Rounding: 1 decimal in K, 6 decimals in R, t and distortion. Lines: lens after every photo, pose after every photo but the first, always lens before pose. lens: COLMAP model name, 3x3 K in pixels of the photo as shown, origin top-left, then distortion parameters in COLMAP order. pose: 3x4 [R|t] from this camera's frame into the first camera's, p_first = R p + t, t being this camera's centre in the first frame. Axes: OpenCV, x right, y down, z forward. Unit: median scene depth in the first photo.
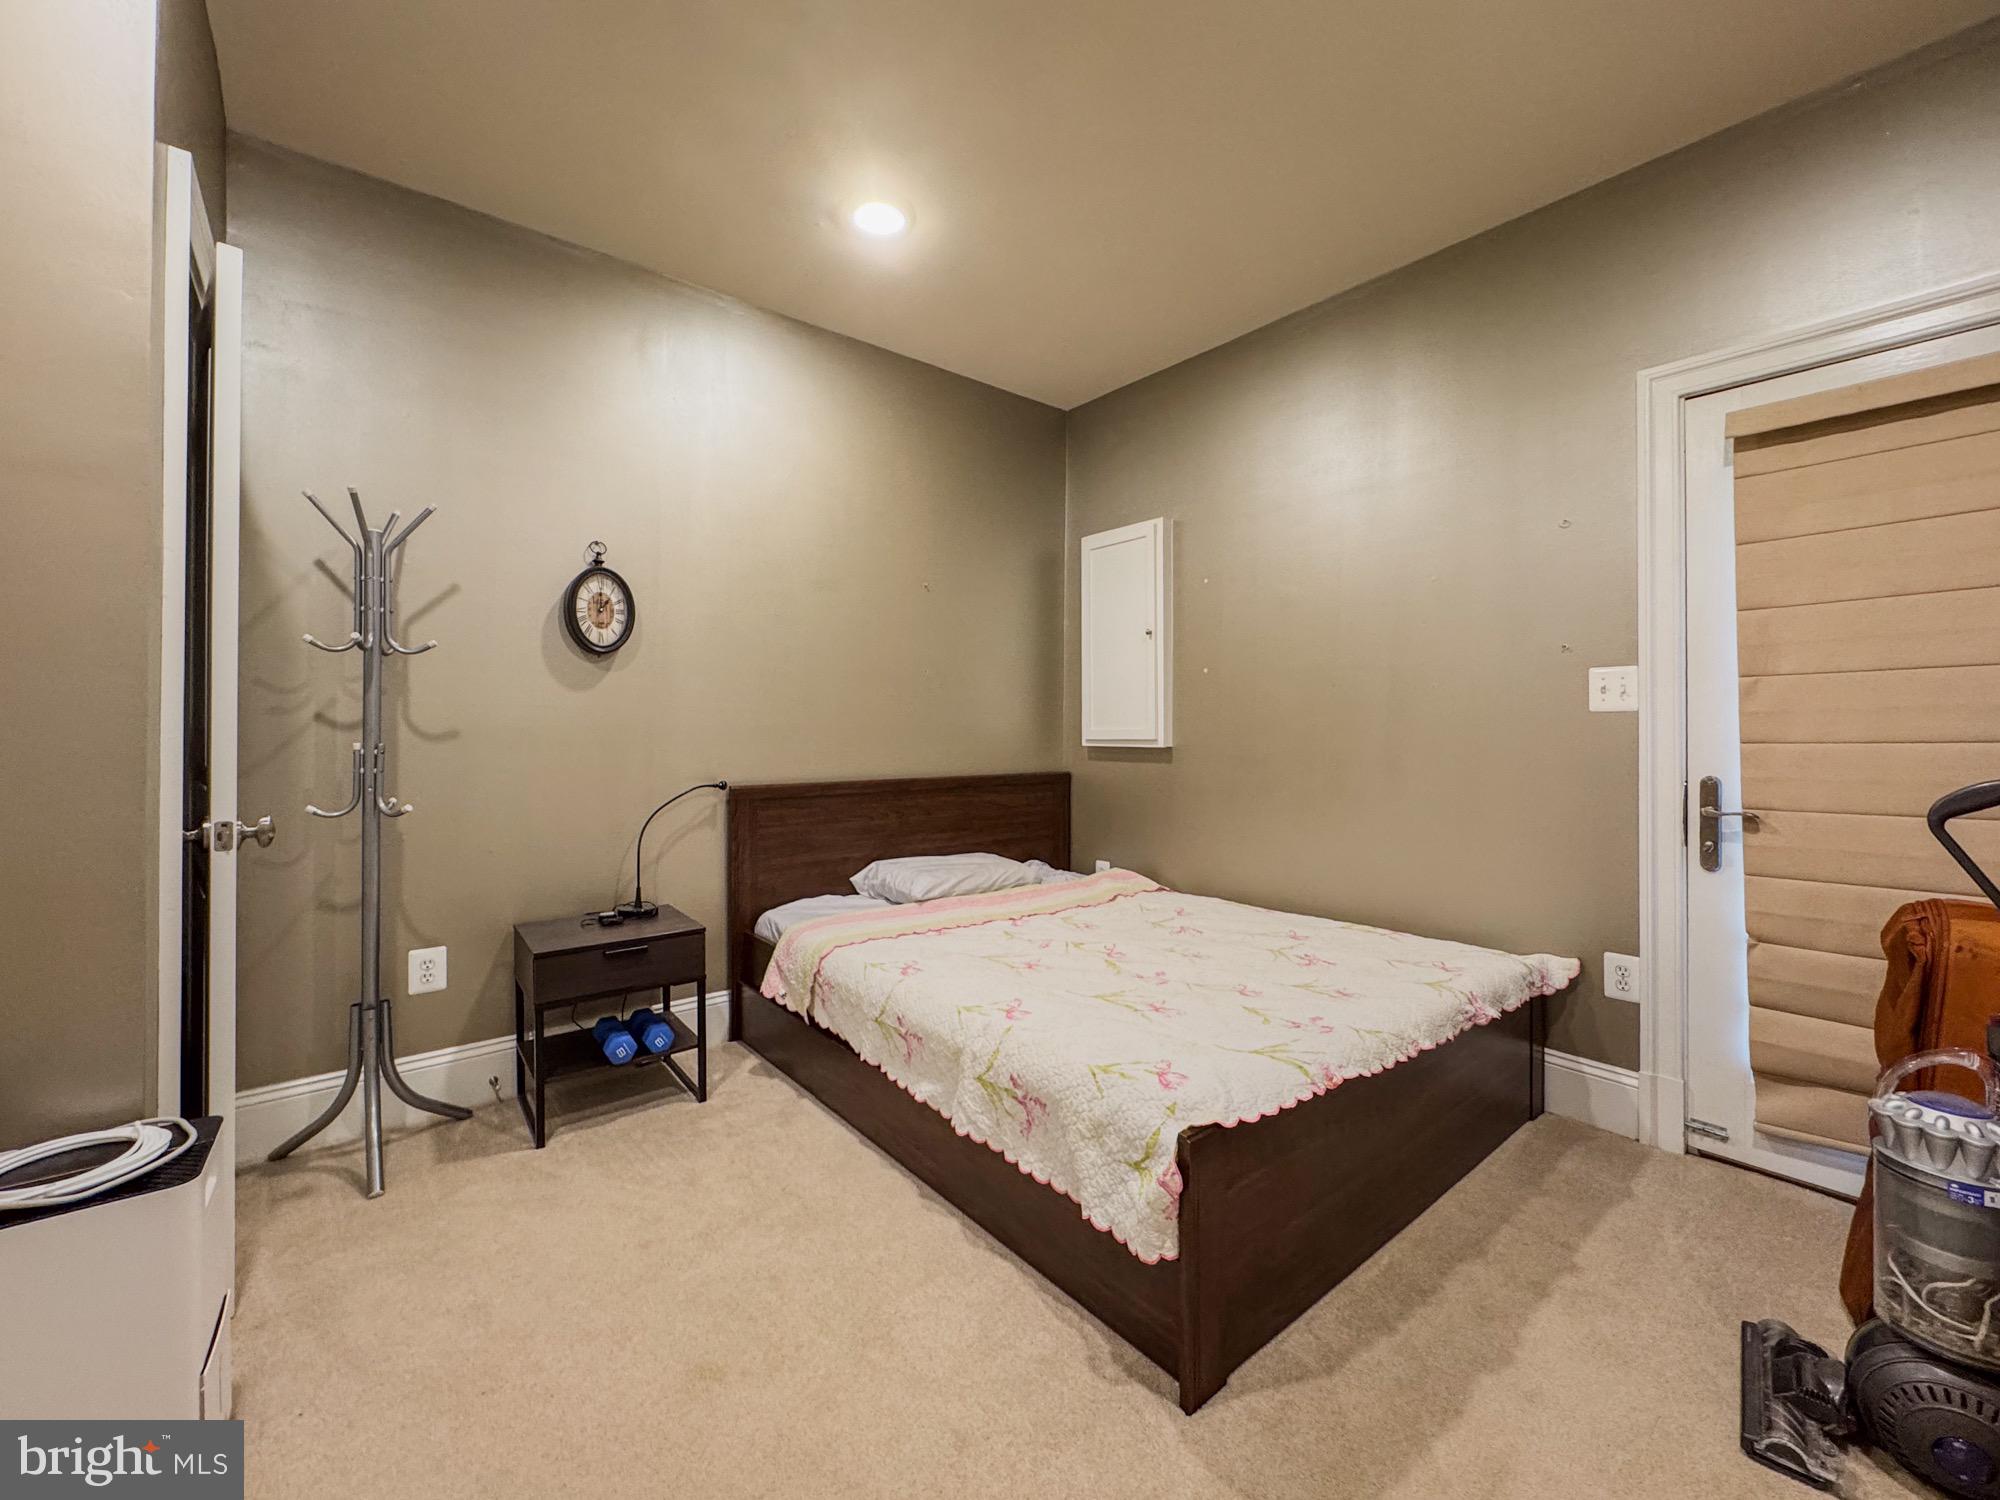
lens RADIAL K [[802.7, 0, 996.5], [0, 802.7, 729.6], [0, 0, 1]] dist [0.003846, 0.000439]
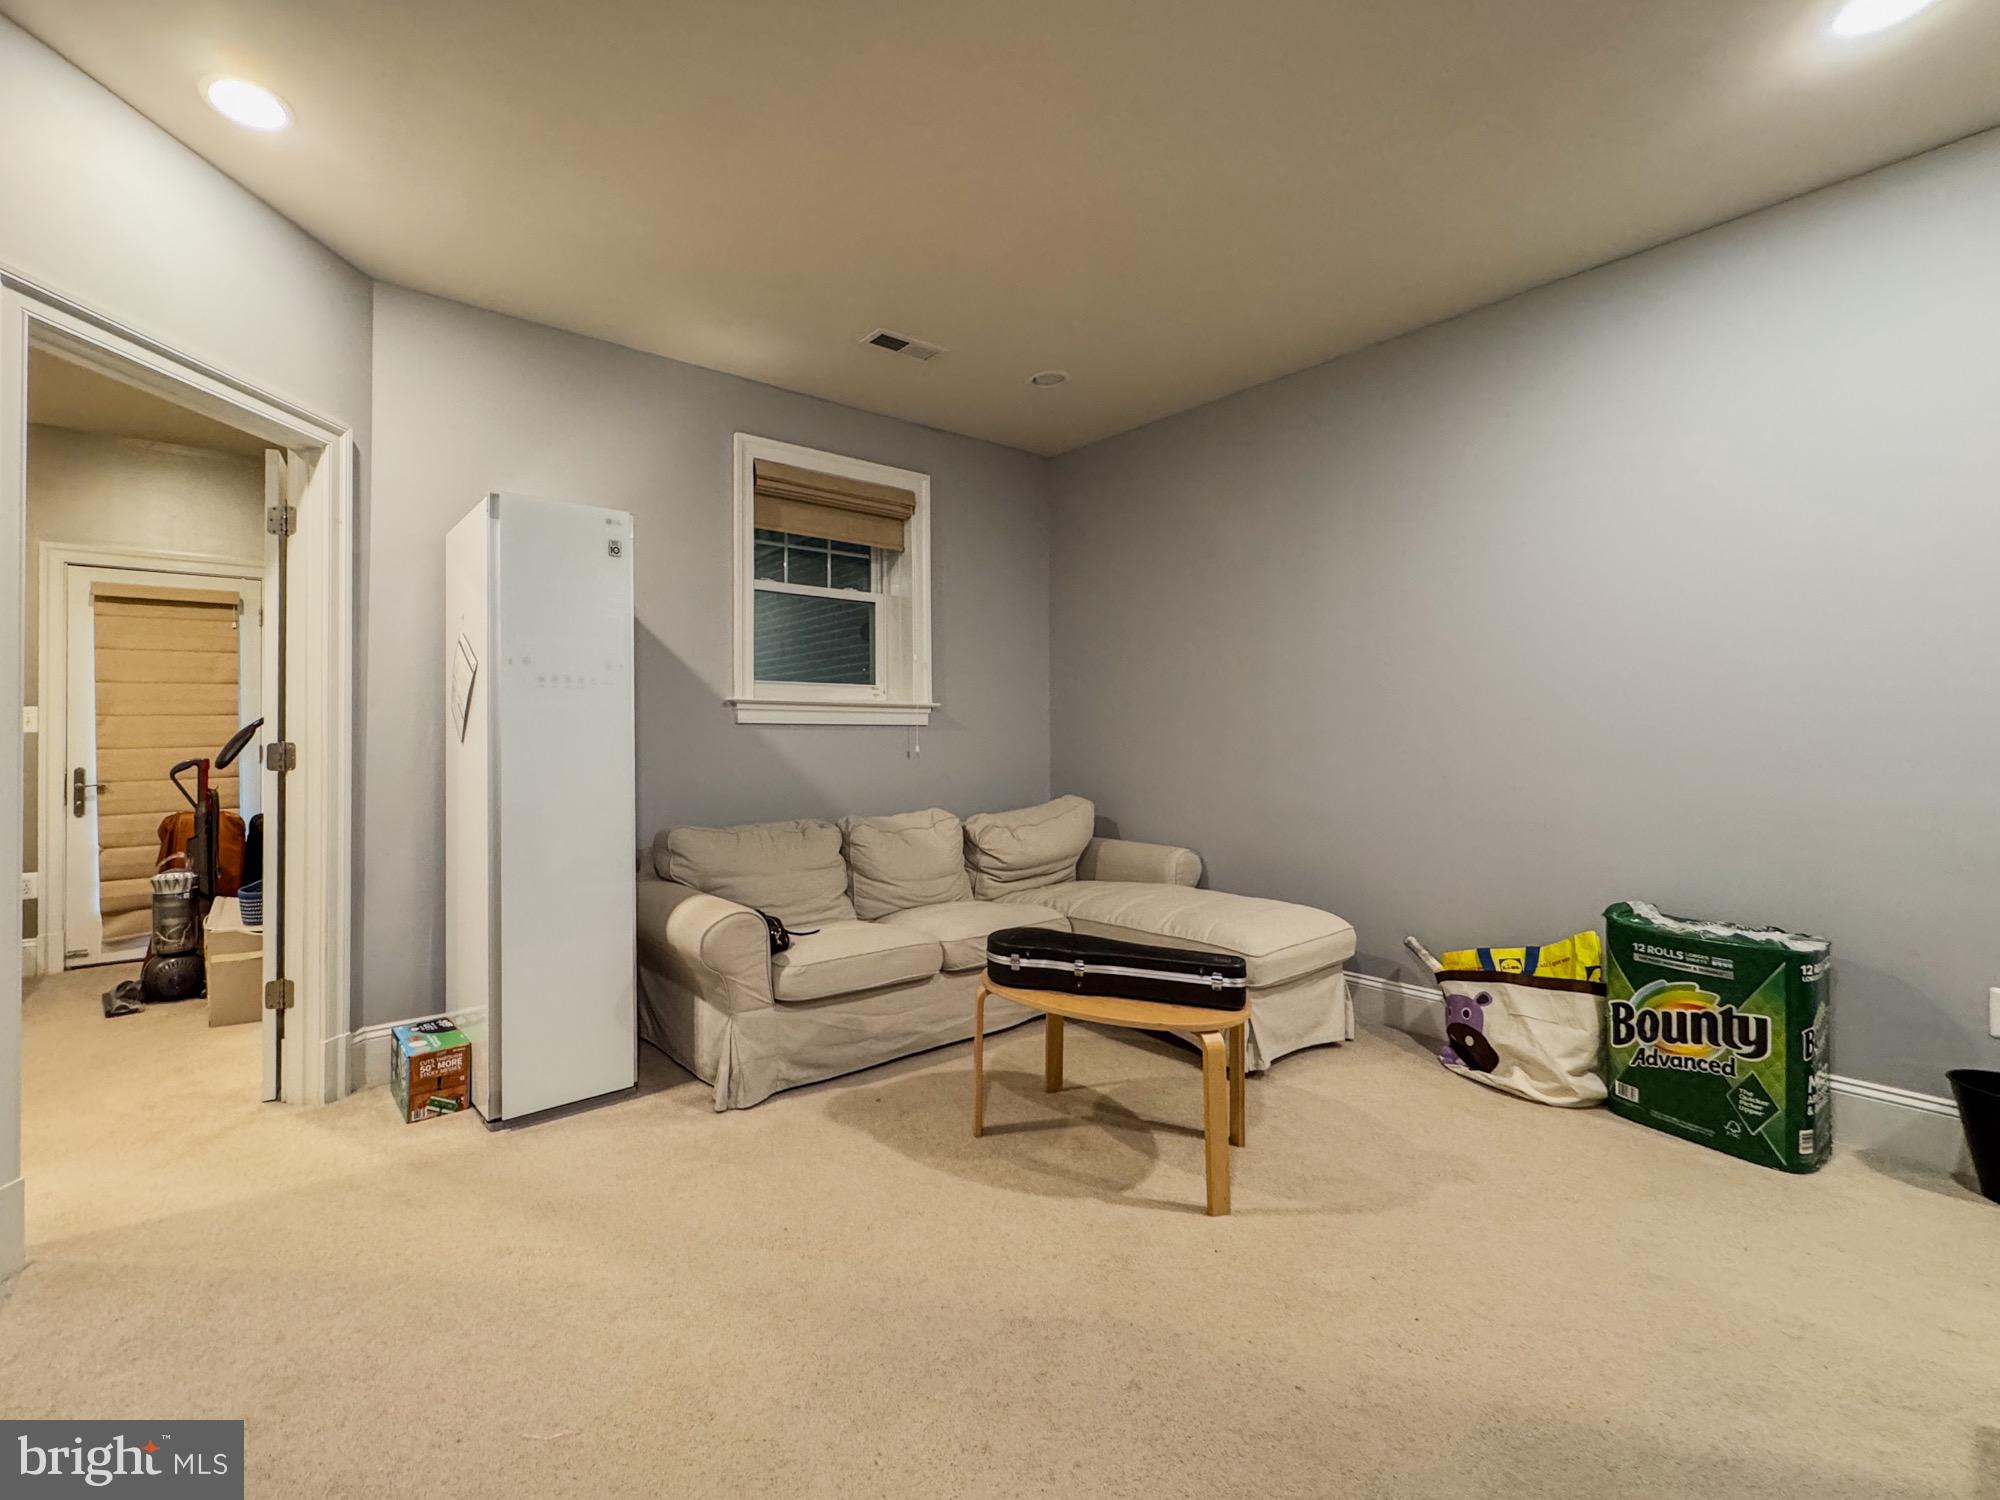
lens RADIAL K [[829.6, 0, 884.8], [0, 829.6, 729.7], [0, 0, 1]] dist [-0.004488, -0.000078]
pose [[0.031883, 0.006813, 0.999468, -1.012751], [-0.000550, 0.999977, -0.006798, -0.017699], [-0.999491, -0.000333, 0.031886, -0.970546]]
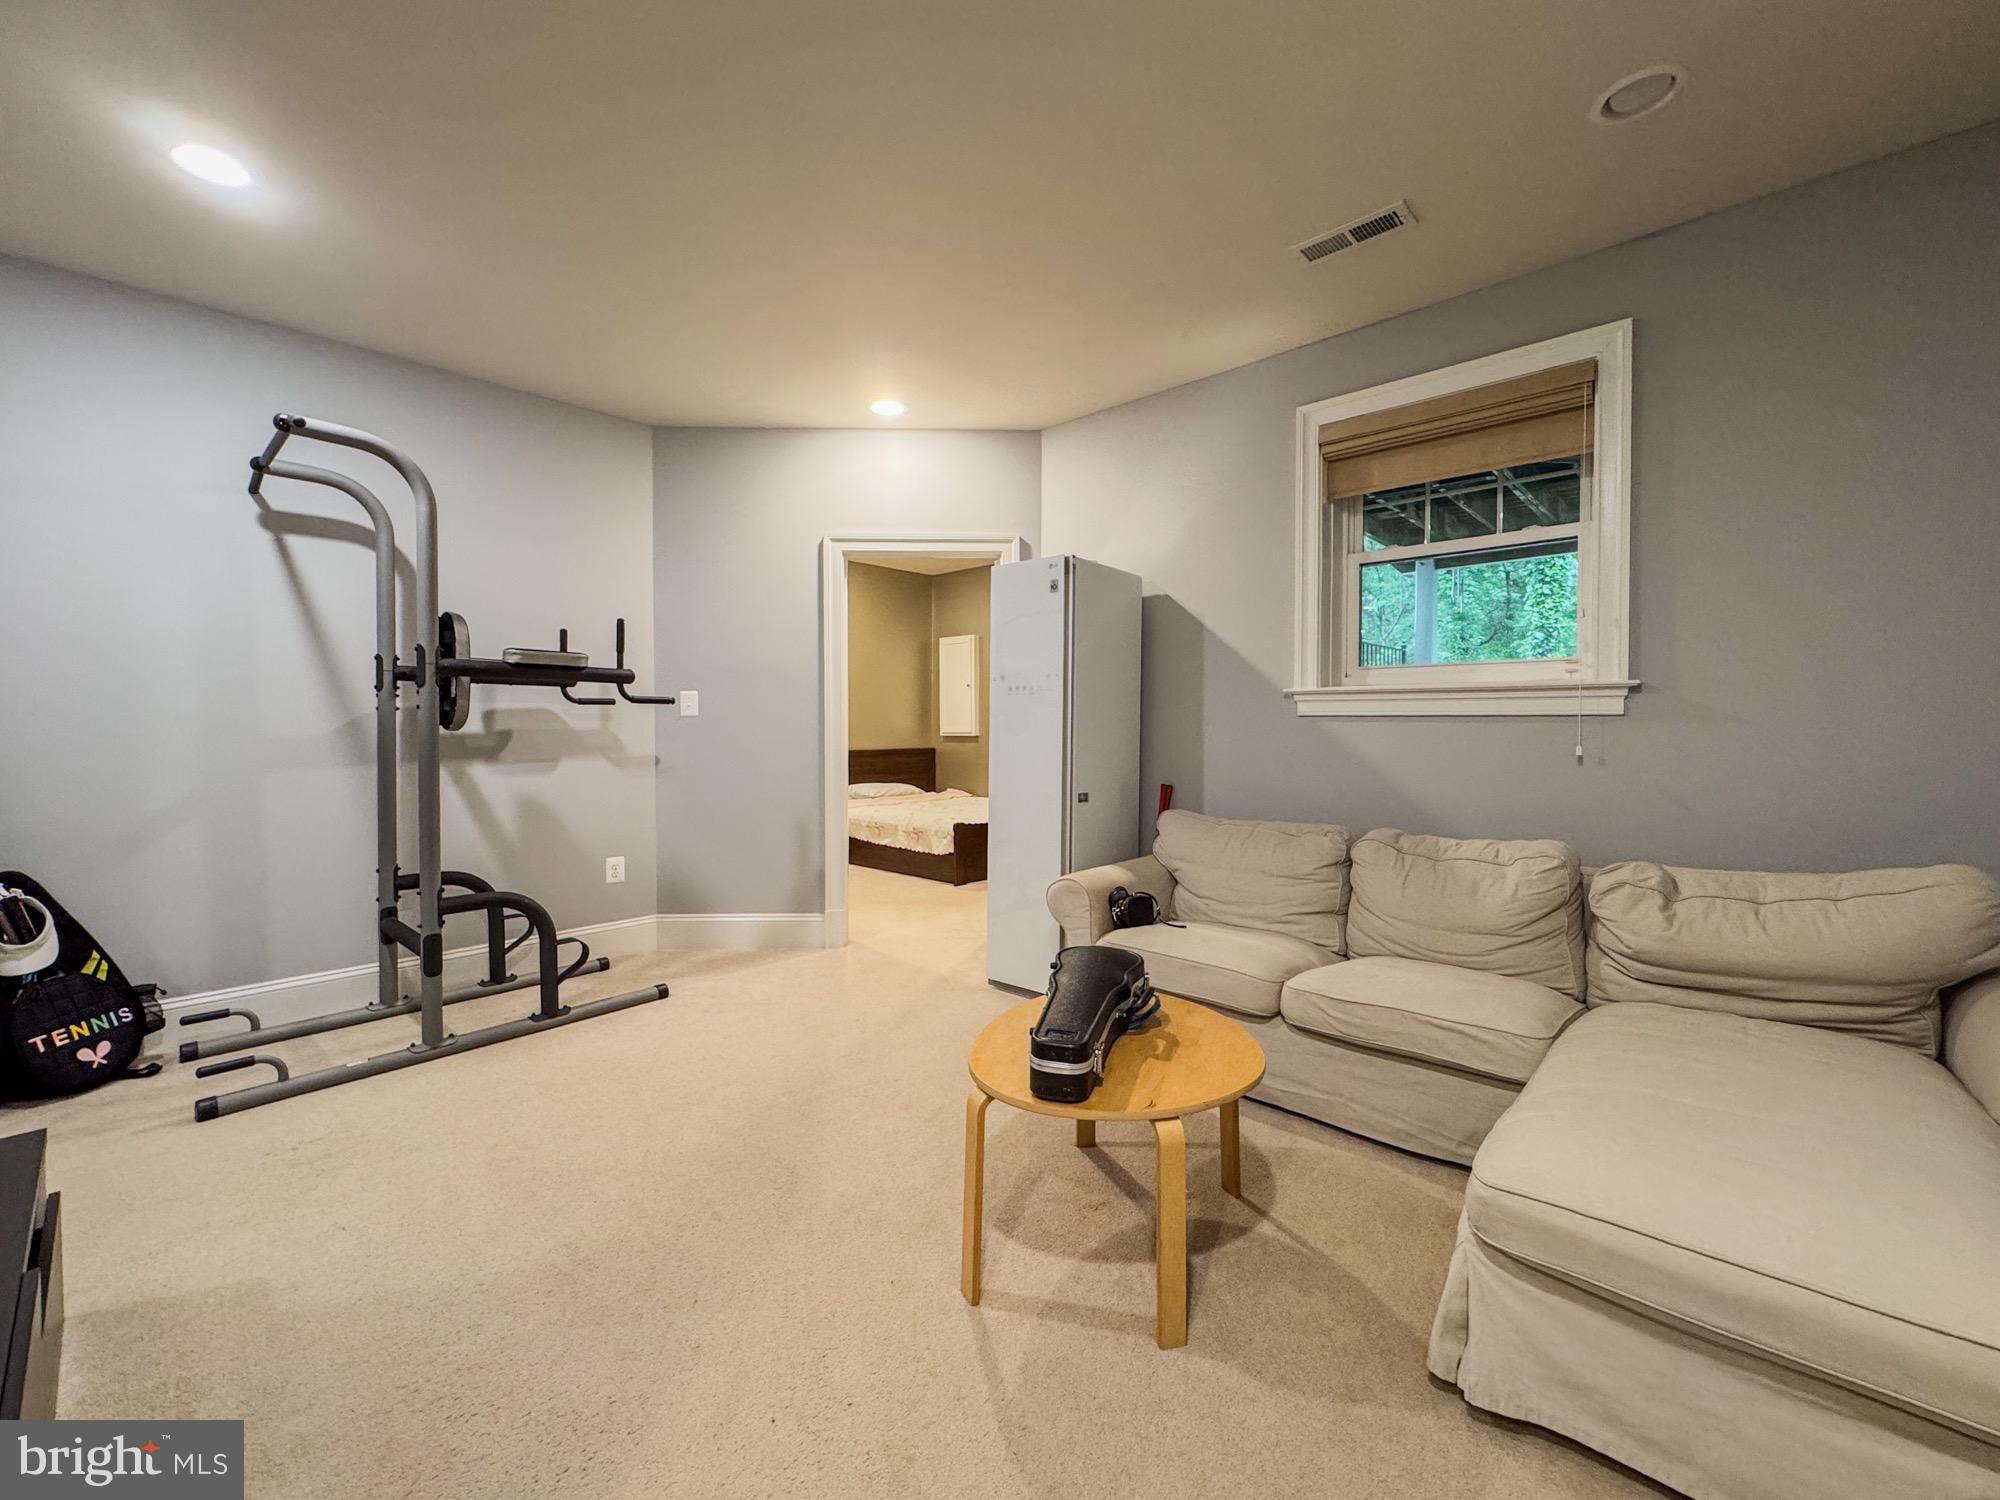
lens RADIAL K [[829.6, 0, 1009.0], [0, 829.6, 734.8], [0, 0, 1]] dist [-0.004488, -0.000078]
pose [[0.986532, -0.001057, 0.163567, -0.129763], [-0.001535, 0.999875, 0.015718, -0.030270], [-0.163563, -0.015758, 0.986407, -2.137262]]
